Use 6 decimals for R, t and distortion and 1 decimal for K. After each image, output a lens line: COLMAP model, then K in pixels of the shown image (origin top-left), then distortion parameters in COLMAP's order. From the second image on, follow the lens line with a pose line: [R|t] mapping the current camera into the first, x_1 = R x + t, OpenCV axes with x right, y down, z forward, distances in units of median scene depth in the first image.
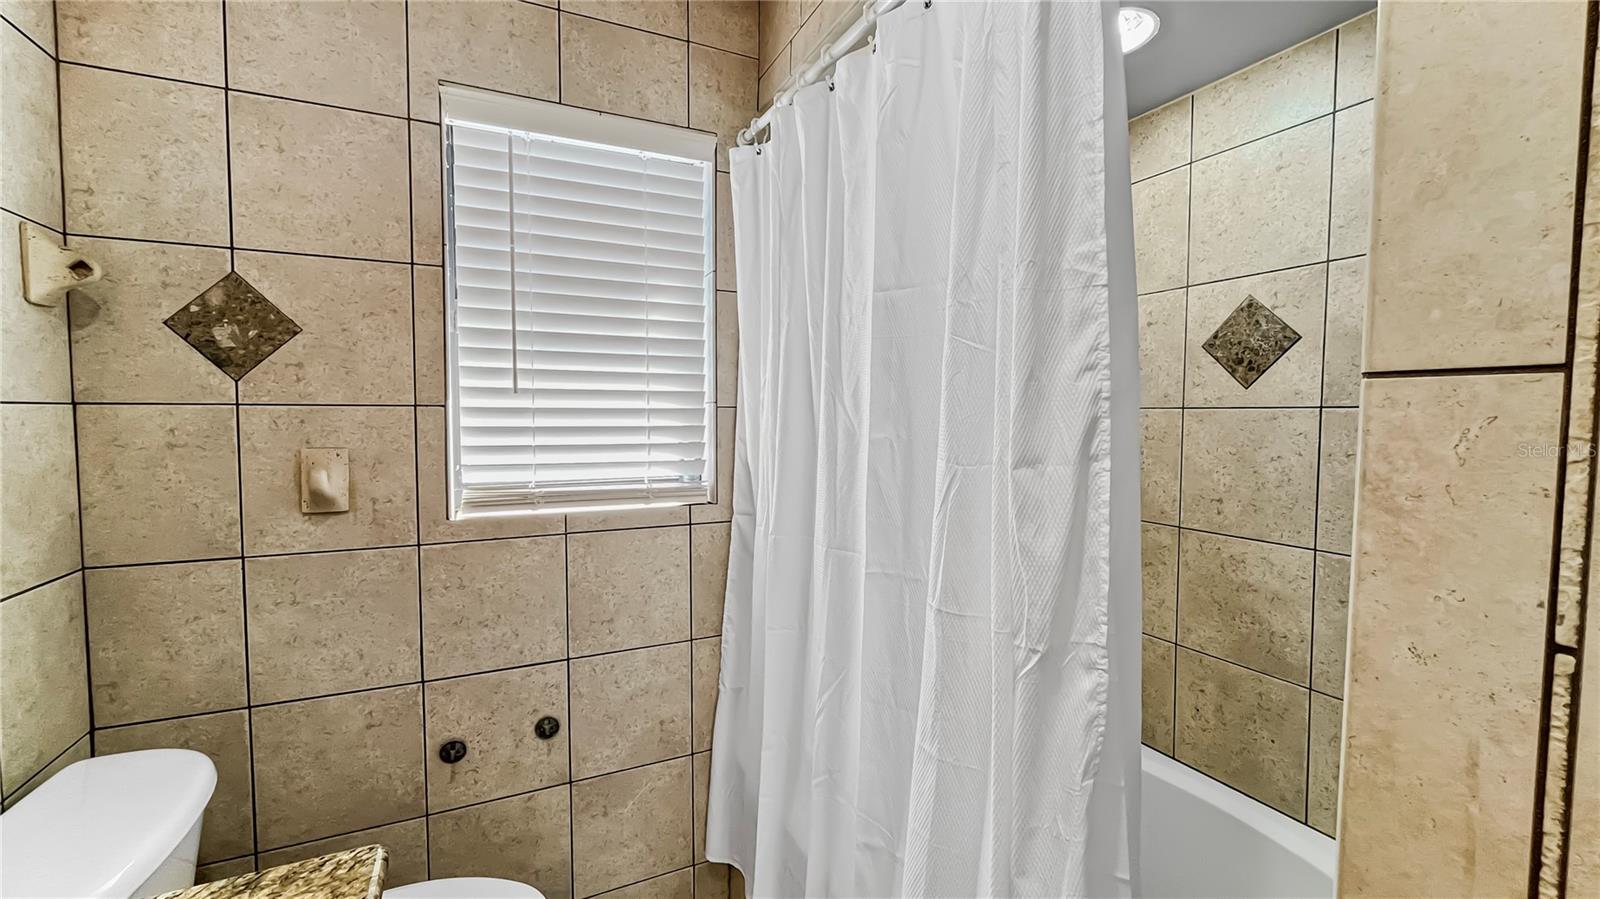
lens RADIAL K [[650.7, 0, 797.3], [0, 650.7, 446.2], [0, 0, 1]] dist [-0.001693, -0.000057]
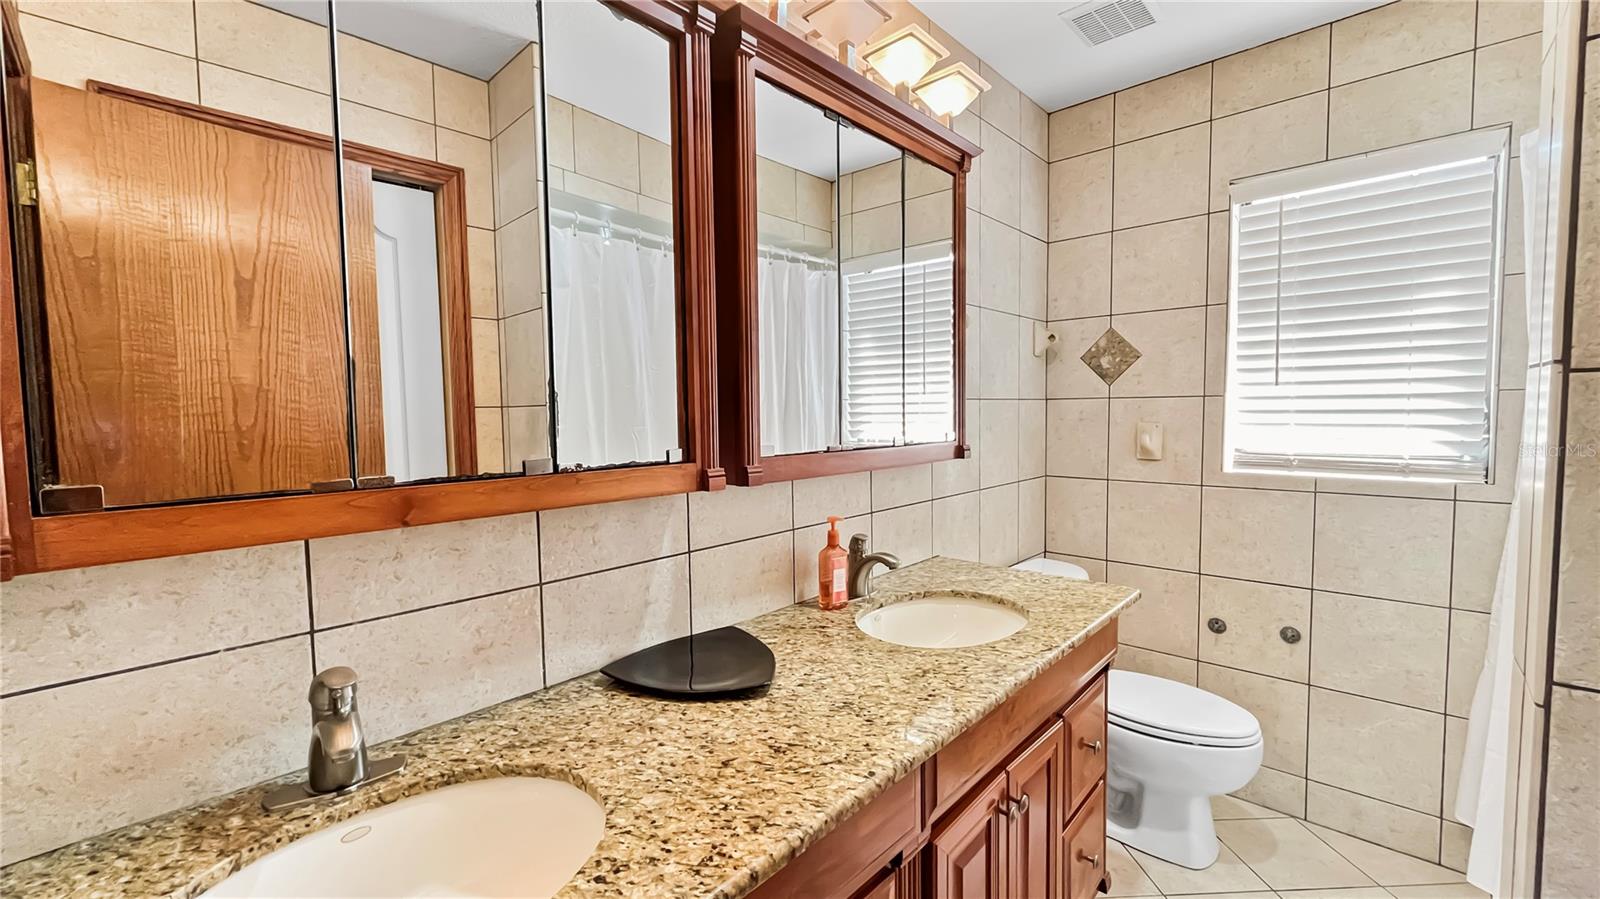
lens RADIAL K [[650.7, 0, 797.3], [0, 650.7, 446.2], [0, 0, 1]] dist [-0.001693, -0.000057]
pose [[0.371948, 0.044544, -0.927184, 0.507776], [-0.034736, 0.998816, 0.034051, 0.038573], [0.927603, 0.019541, 0.373055, -0.491803]]
